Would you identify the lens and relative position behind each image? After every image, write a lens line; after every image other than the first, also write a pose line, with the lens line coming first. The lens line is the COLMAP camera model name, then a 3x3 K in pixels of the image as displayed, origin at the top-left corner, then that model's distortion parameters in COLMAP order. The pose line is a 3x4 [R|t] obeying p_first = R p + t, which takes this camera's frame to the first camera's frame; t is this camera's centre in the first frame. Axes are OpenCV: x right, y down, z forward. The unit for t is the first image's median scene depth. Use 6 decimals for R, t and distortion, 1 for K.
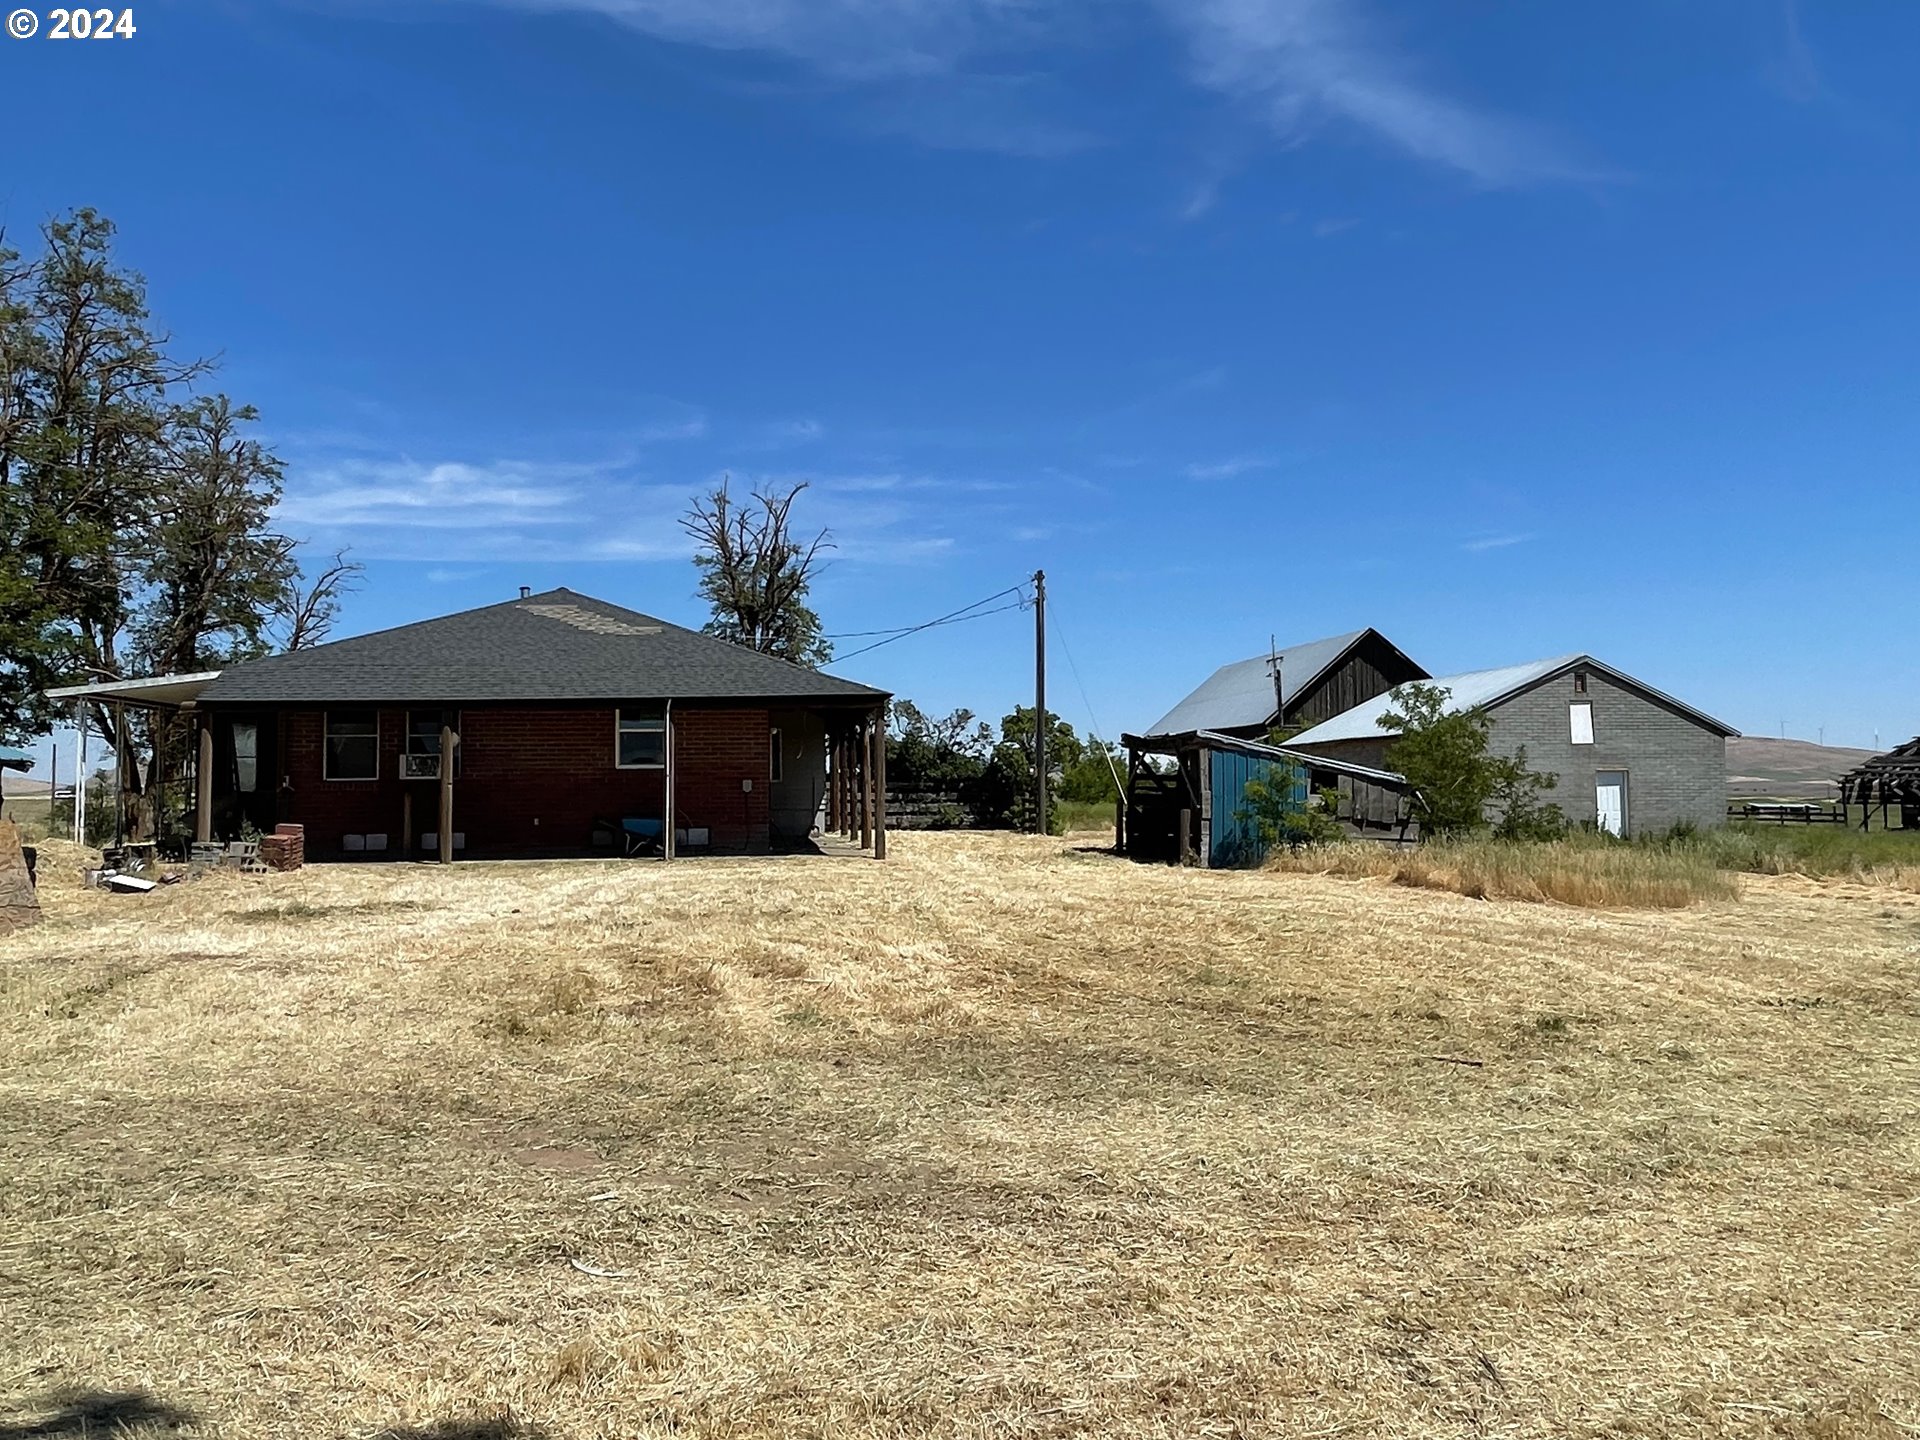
lens RADIAL K [[1447.0, 0, 960.0], [0, 1447.0, 720.0], [0, 0, 1]] dist [-0.000152, 0.011540]
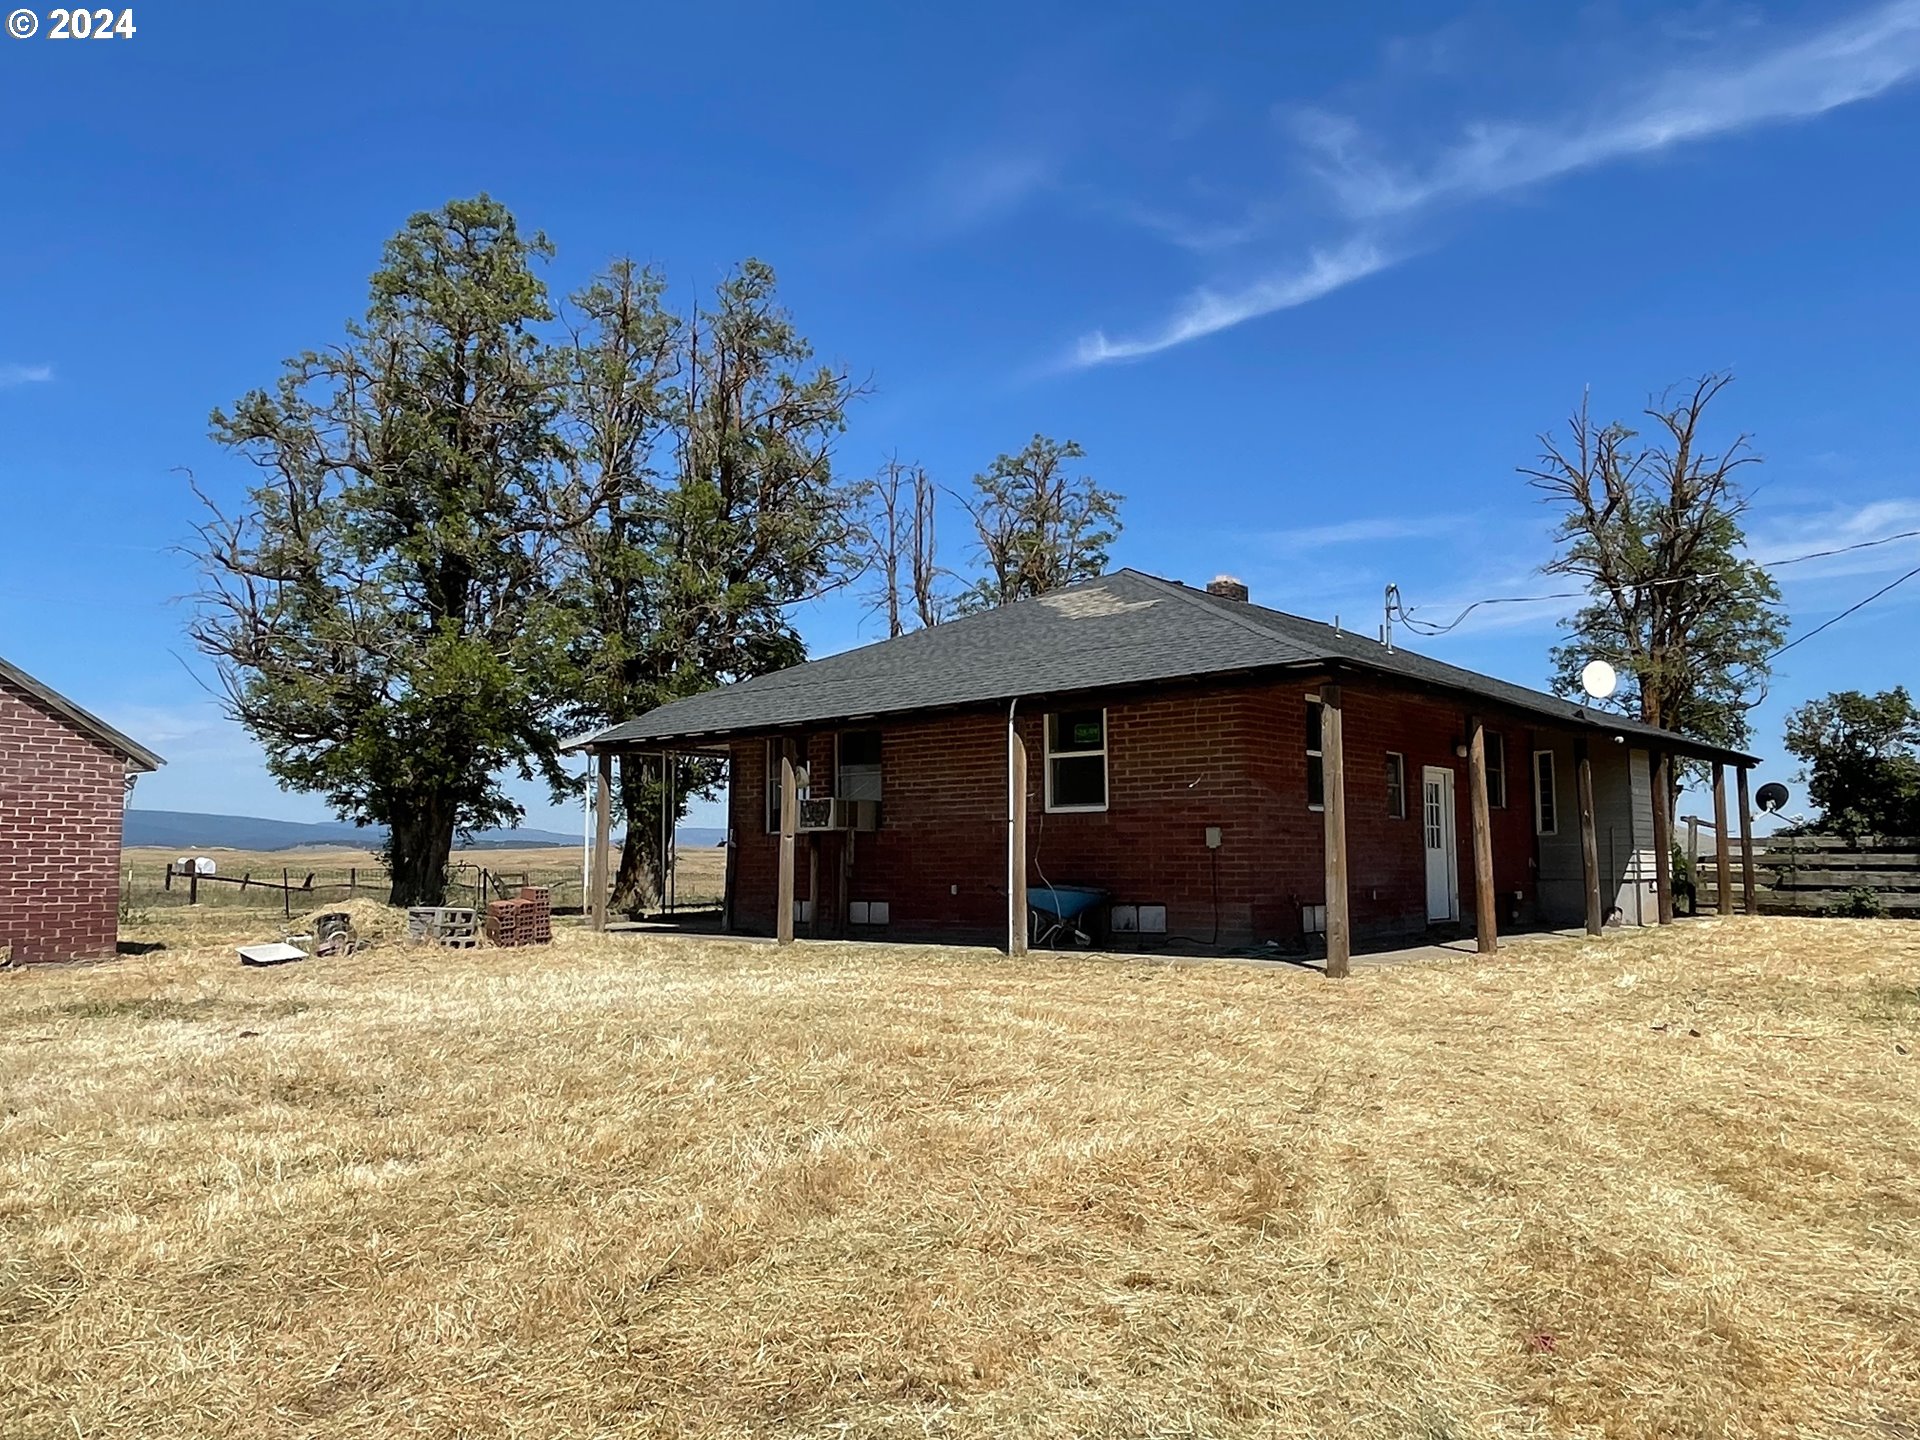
lens RADIAL K [[1450.0, 0, 960.0], [0, 1450.0, 720.0], [0, 0, 1]] dist [0.099461, 0.002429]
pose [[0.672399, -0.068325, -0.737029, 0.208400], [0.035192, 0.997555, -0.060371, 0.026502], [0.739352, 0.014656, 0.673160, 0.436949]]
